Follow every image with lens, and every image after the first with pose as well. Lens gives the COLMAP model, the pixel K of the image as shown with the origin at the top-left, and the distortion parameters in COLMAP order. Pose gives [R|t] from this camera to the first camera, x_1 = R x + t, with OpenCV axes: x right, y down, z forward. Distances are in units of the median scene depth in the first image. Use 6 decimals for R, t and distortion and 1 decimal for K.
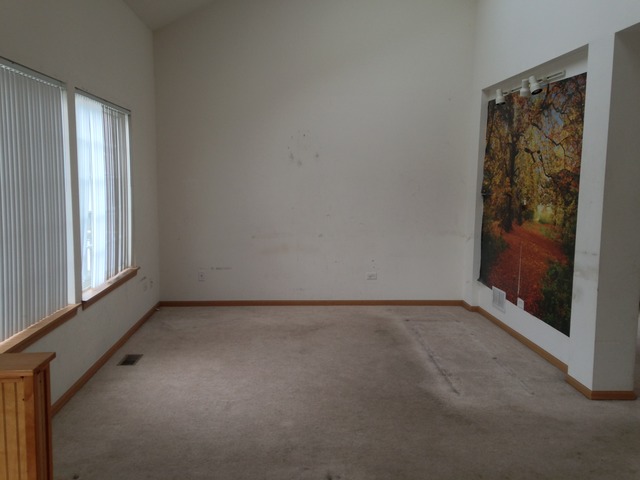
lens RADIAL K [[572.3, 0, 320.0], [0, 572.3, 240.0], [0, 0, 1]] dist [0.139374, -0.024889]
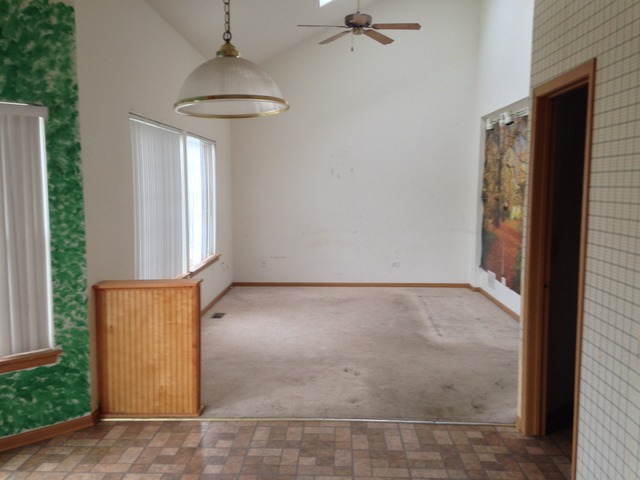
lens RADIAL K [[572.3, 0, 320.0], [0, 572.3, 240.0], [0, 0, 1]] dist [0.139374, -0.024889]
pose [[0.995722, -0.001857, -0.092383, 0.051759], [0.000836, 0.999938, -0.011091, 0.029949], [0.092398, 0.010966, 0.995662, -0.351466]]
